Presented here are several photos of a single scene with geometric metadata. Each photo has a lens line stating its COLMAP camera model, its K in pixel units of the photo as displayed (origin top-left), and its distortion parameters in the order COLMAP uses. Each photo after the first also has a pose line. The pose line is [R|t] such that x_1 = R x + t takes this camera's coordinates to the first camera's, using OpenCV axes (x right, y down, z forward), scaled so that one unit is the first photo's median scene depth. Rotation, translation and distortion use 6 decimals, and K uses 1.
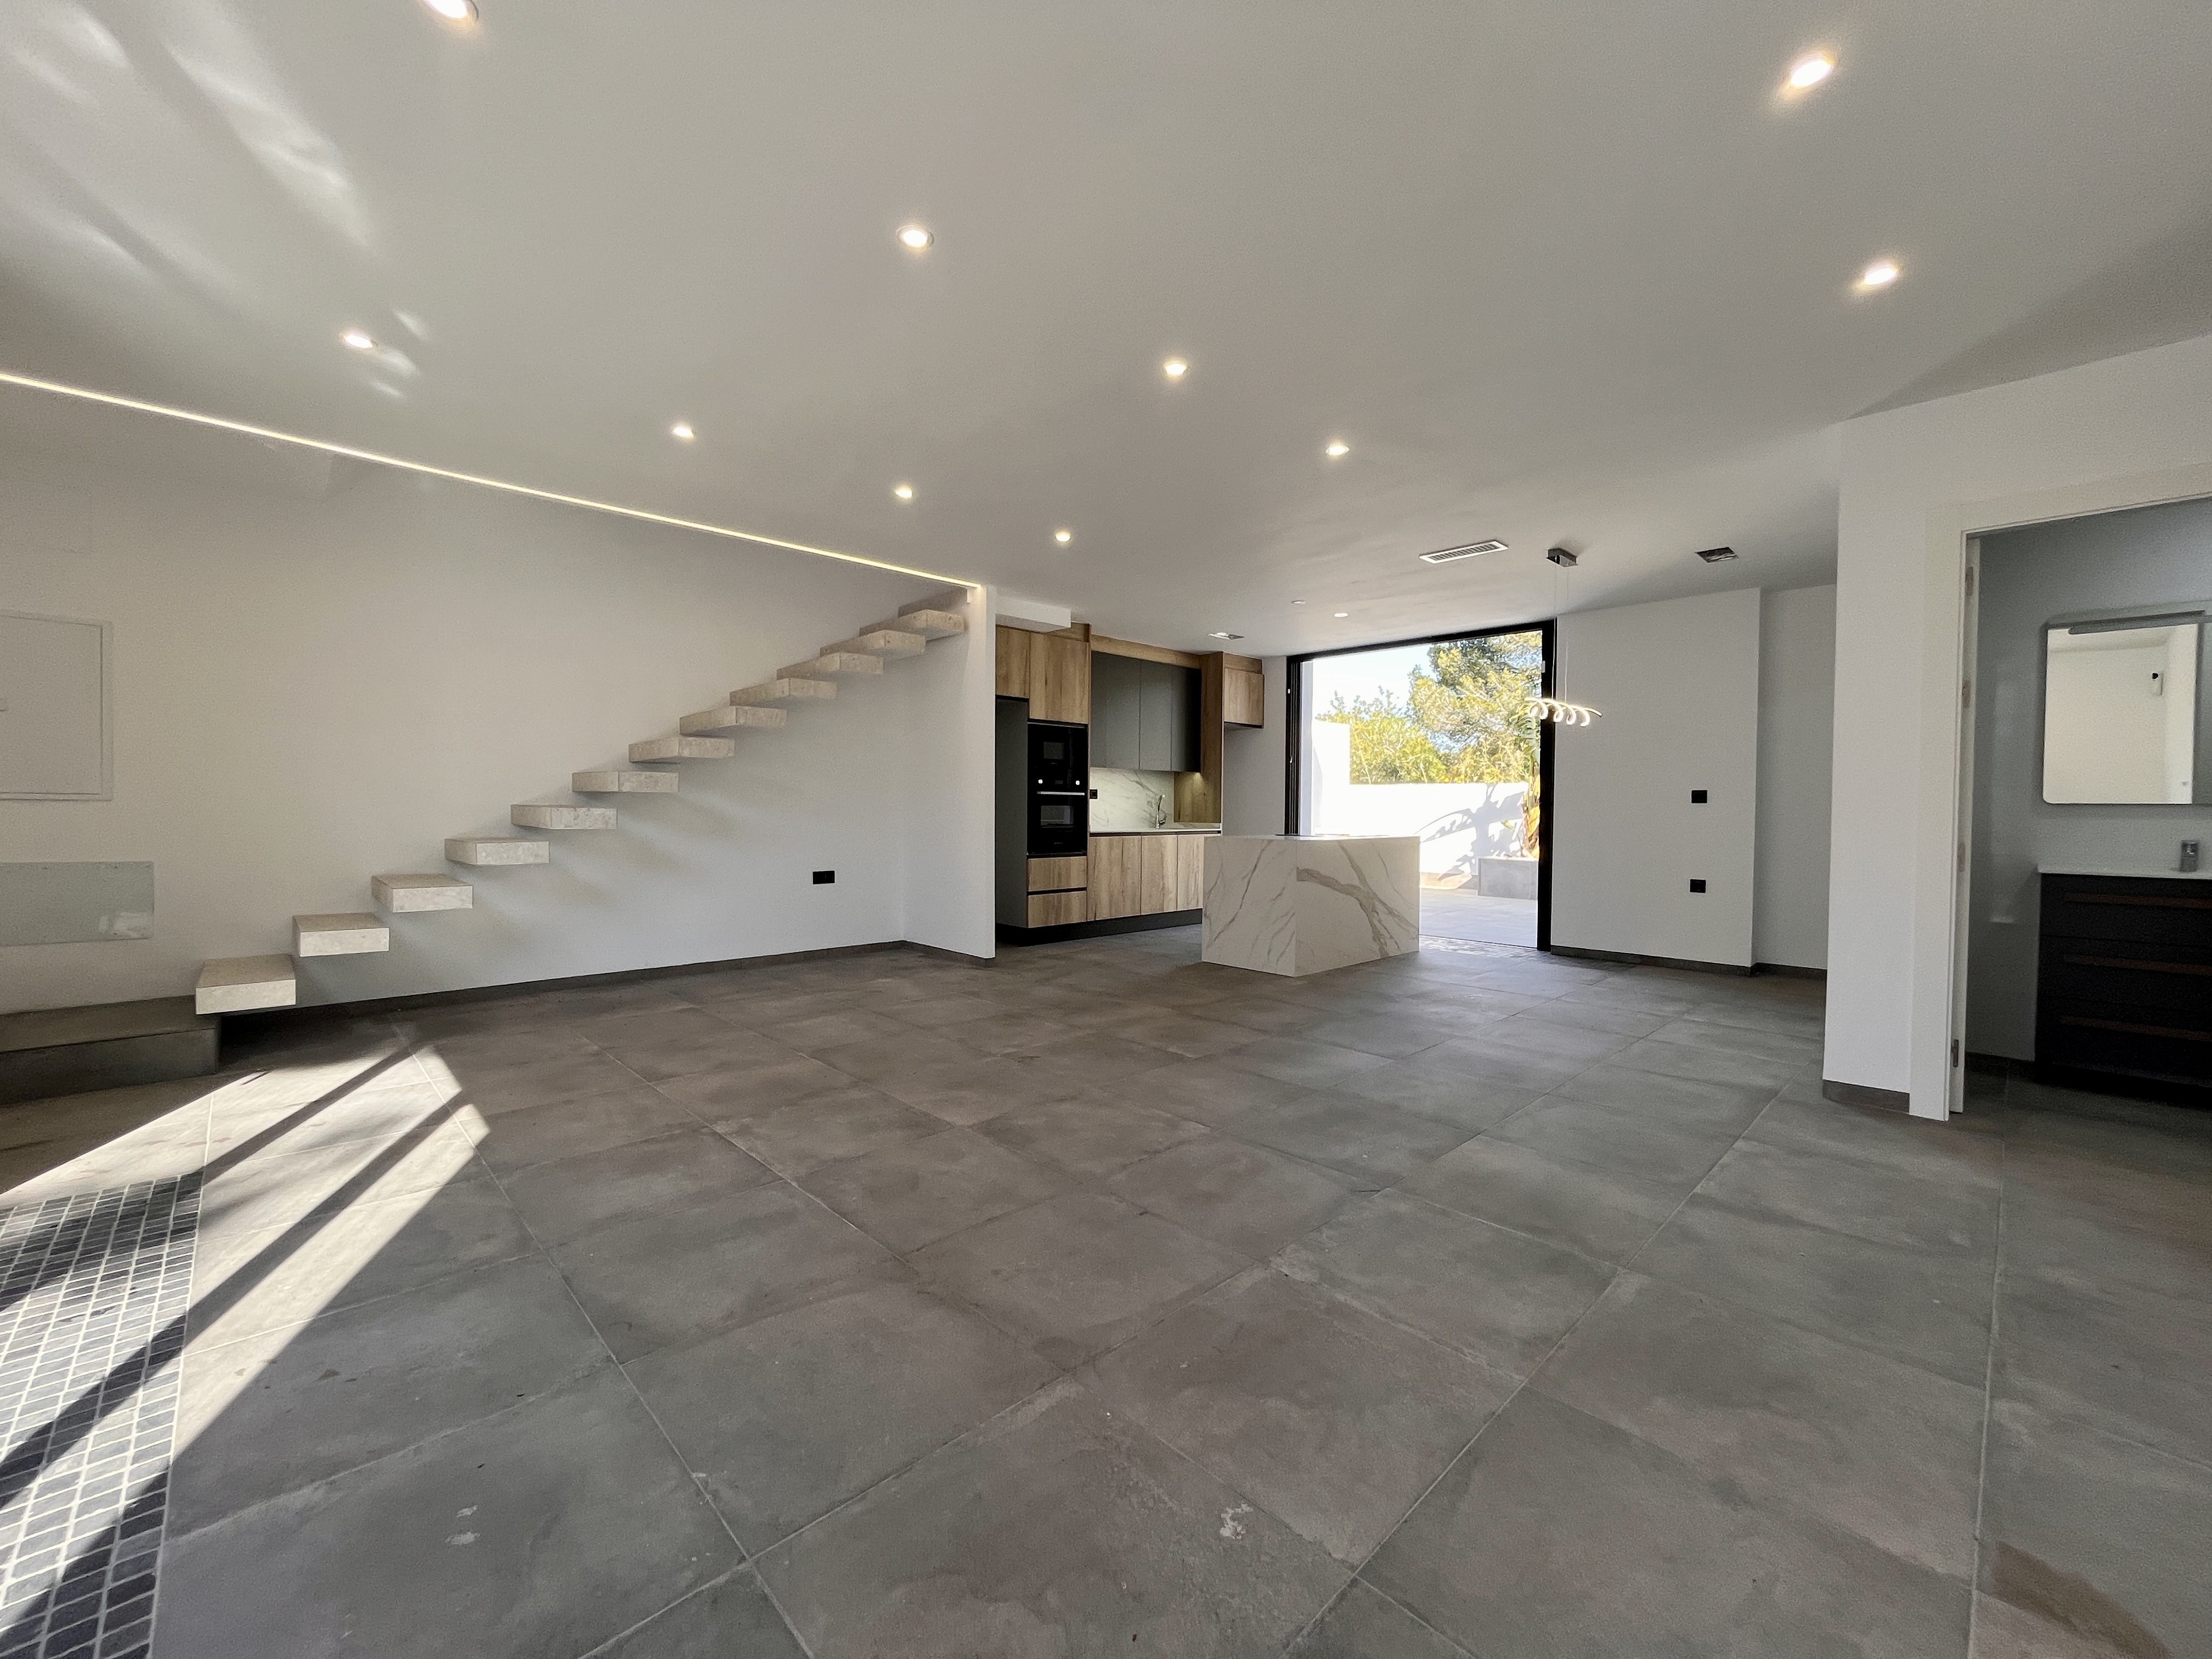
lens RADIAL K [[891.2, 0, 1104.5], [0, 891.2, 827.0], [0, 0, 1]] dist [-0.001771, -0.000233]
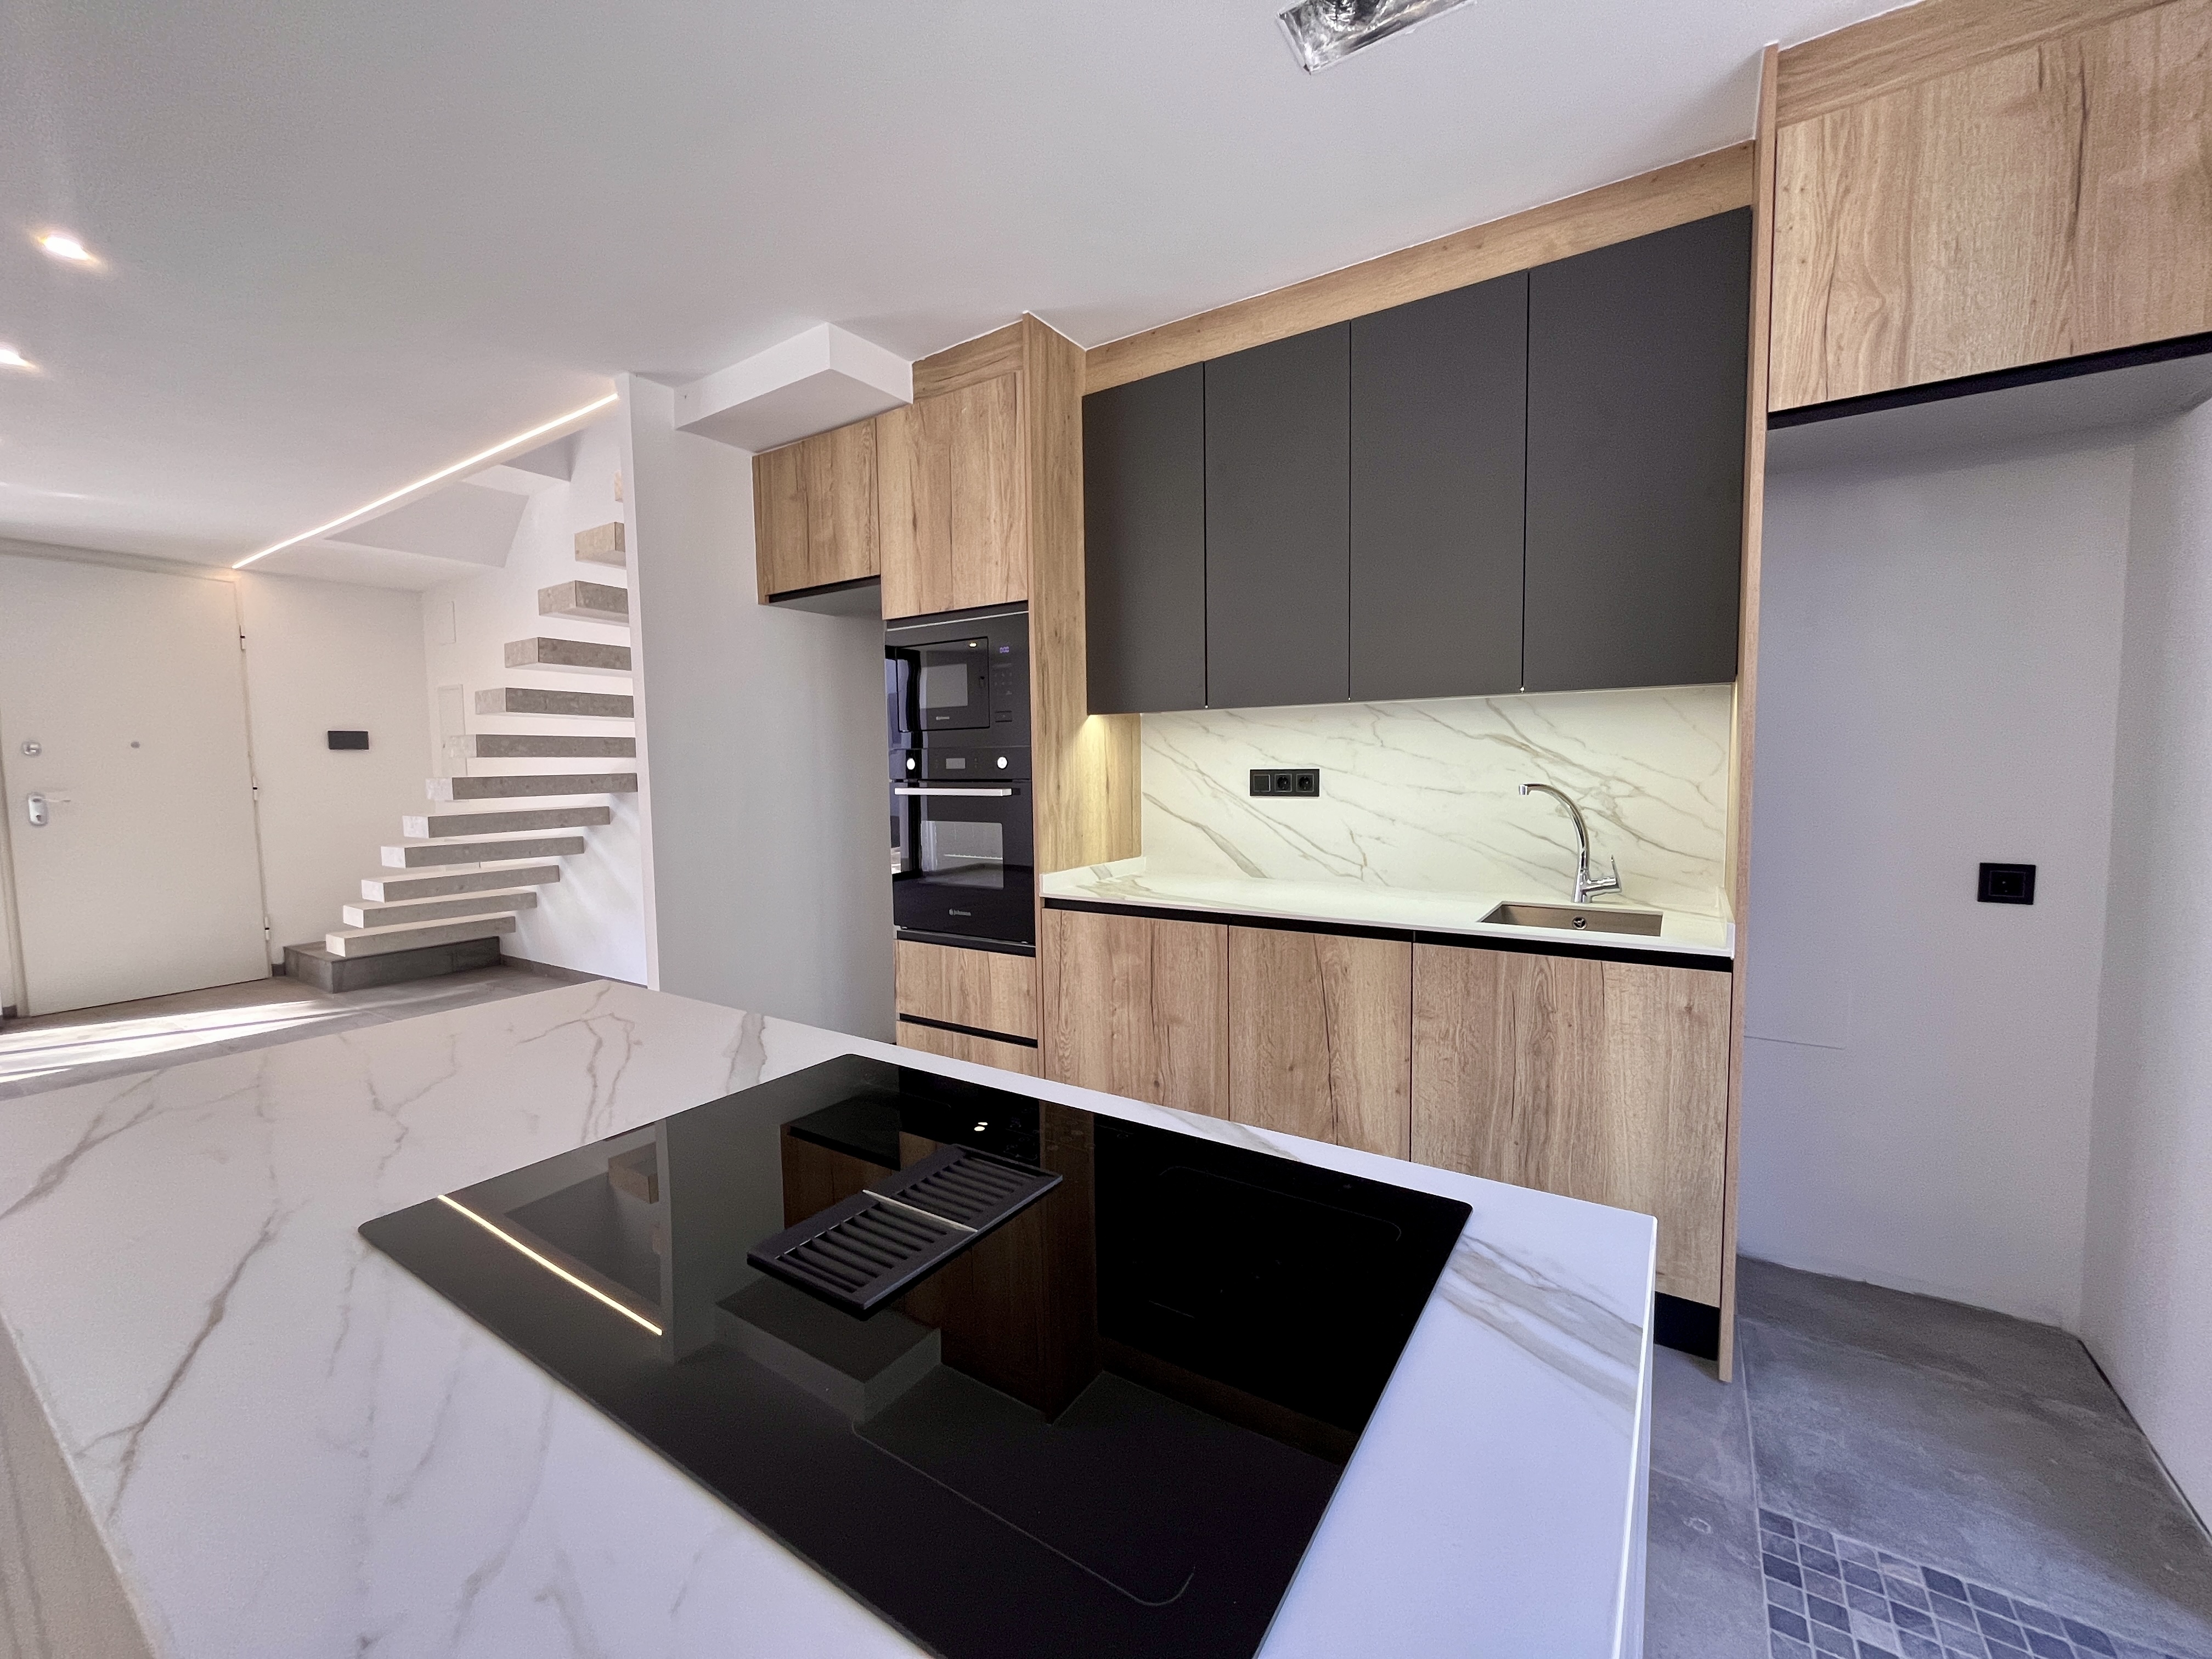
lens RADIAL K [[891.2, 0, 1104.5], [0, 891.2, 827.0], [0, 0, 1]] dist [-0.001771, -0.000233]
pose [[0.224243, 0.058846, -0.972755, 0.709787], [-0.005681, 0.998237, 0.059078, -0.091231], [0.974517, -0.007722, 0.224182, 1.936394]]
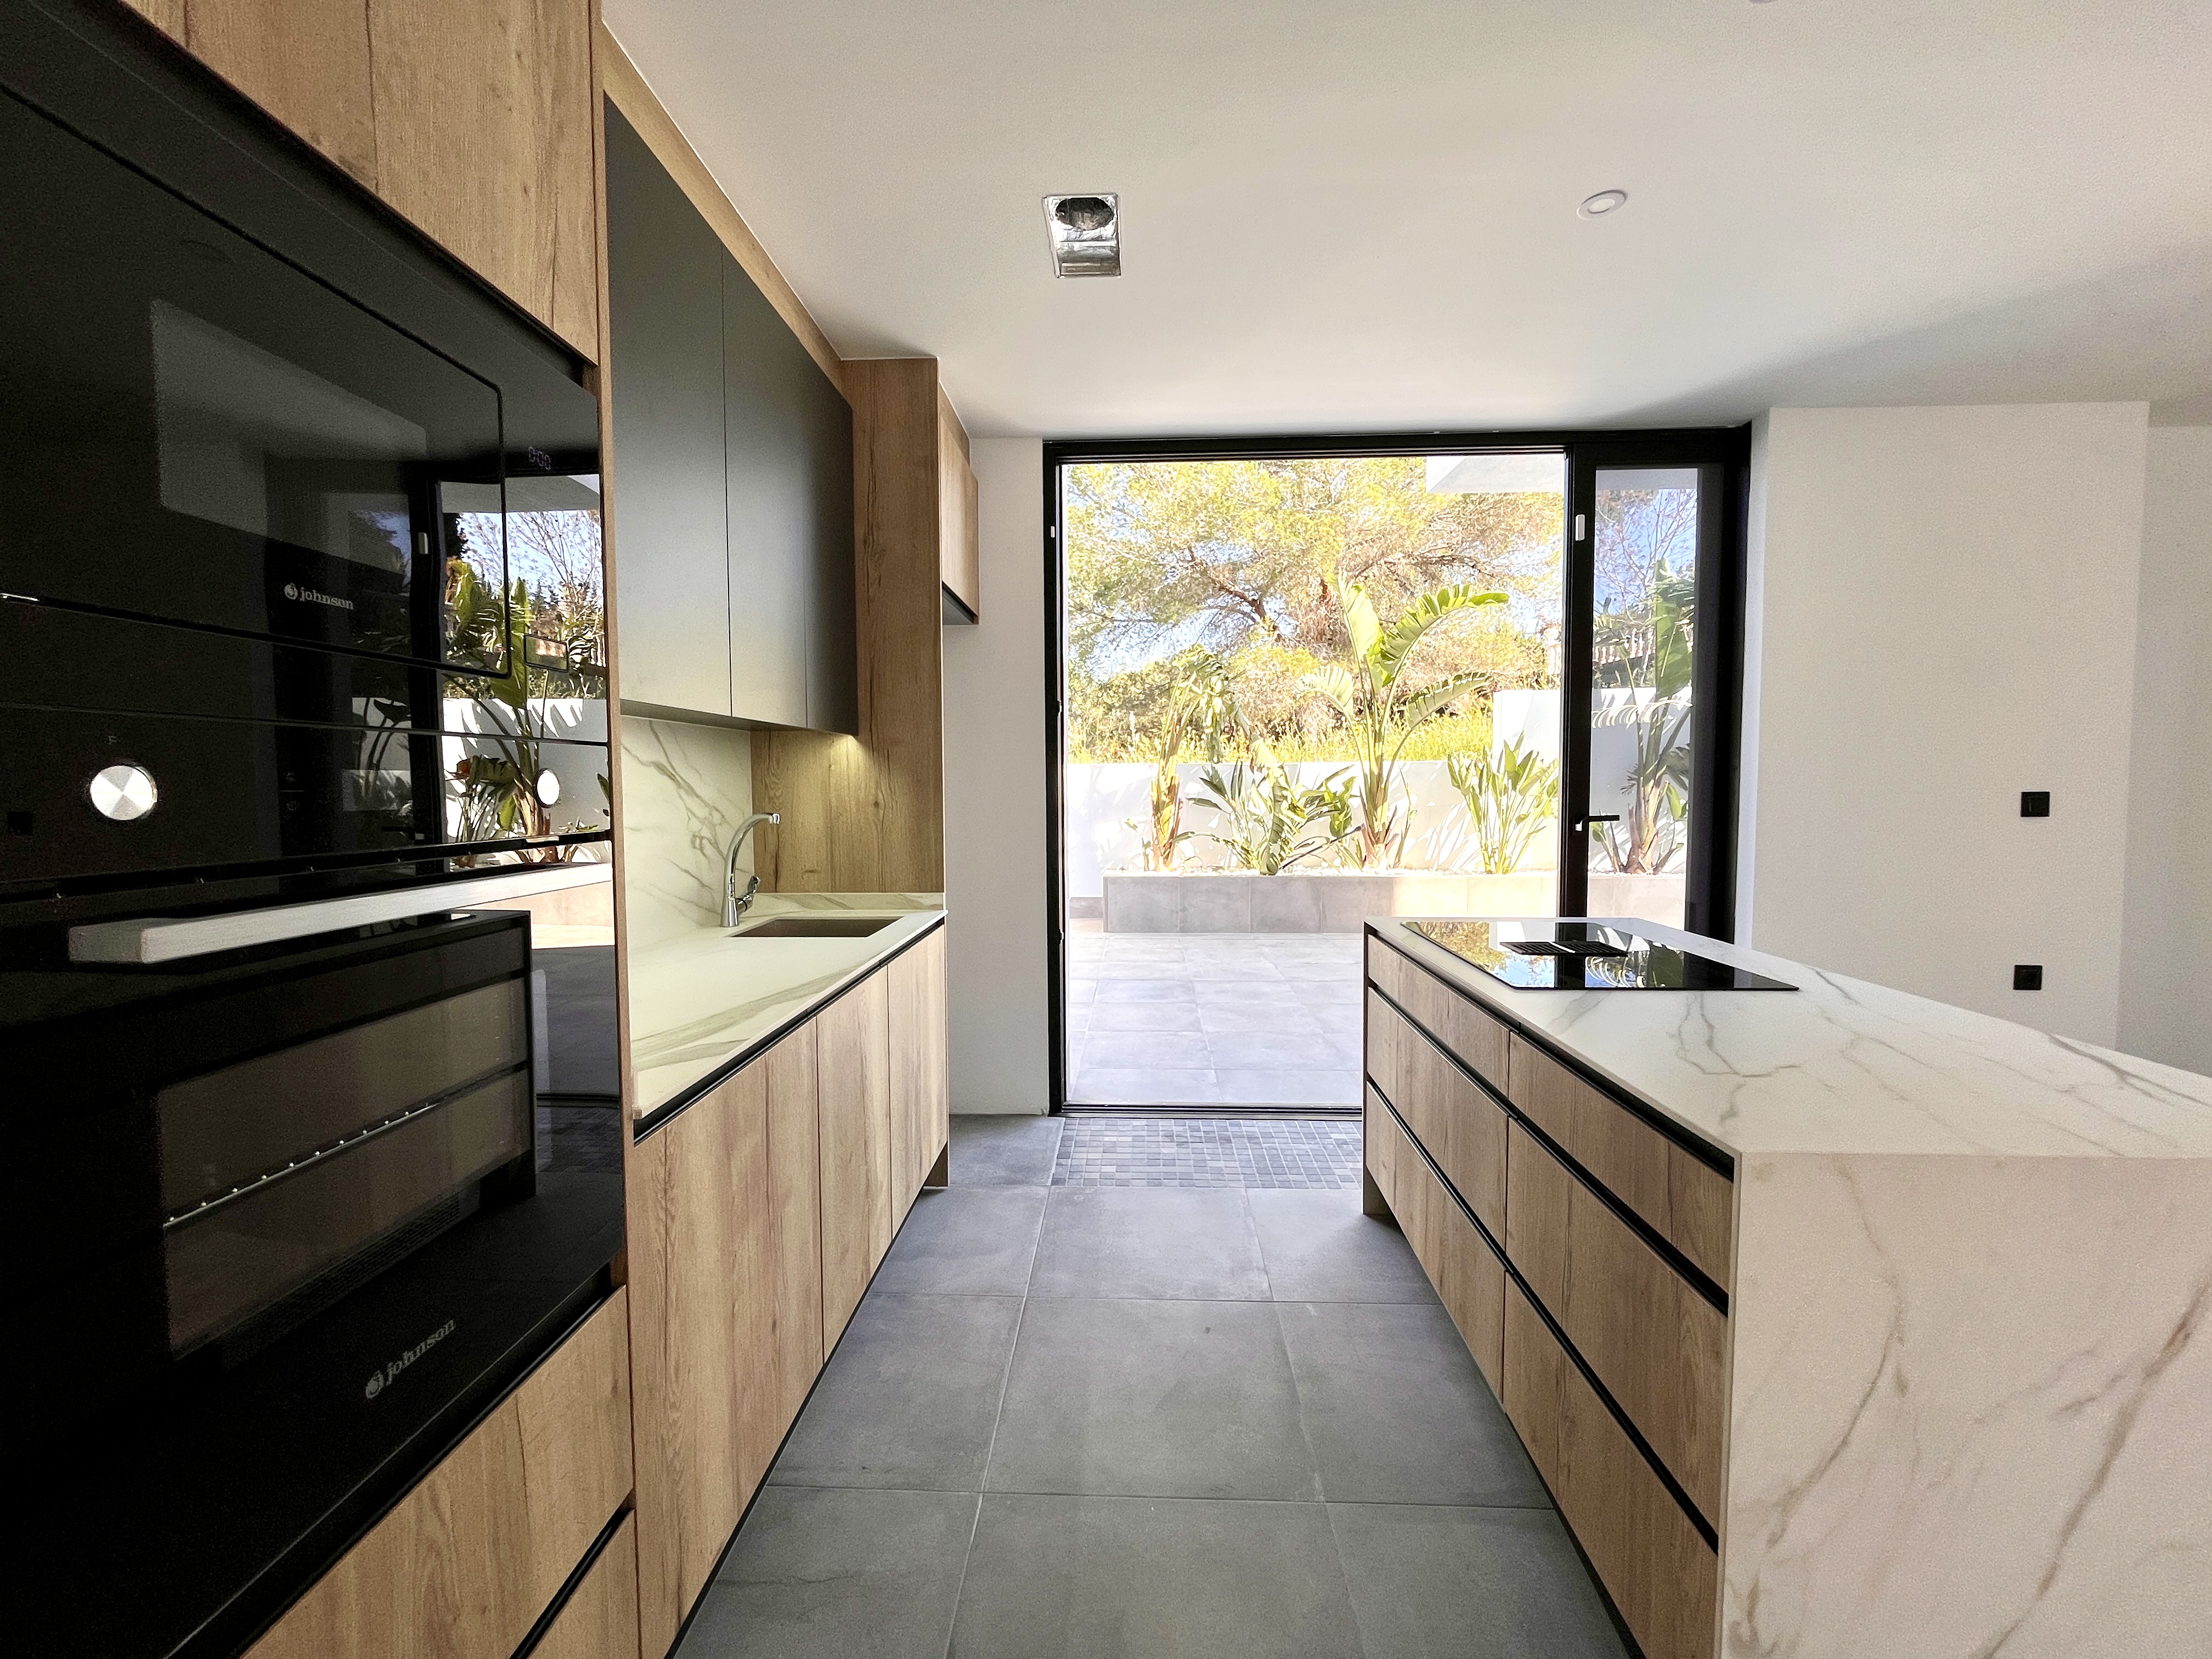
lens RADIAL K [[891.2, 0, 1104.5], [0, 891.2, 827.0], [0, 0, 1]] dist [-0.001771, -0.000233]
pose [[0.723723, -0.046292, 0.688536, -0.122604], [0.025911, 0.998867, 0.039921, -0.095401], [-0.689604, -0.011051, 0.724102, 1.721837]]
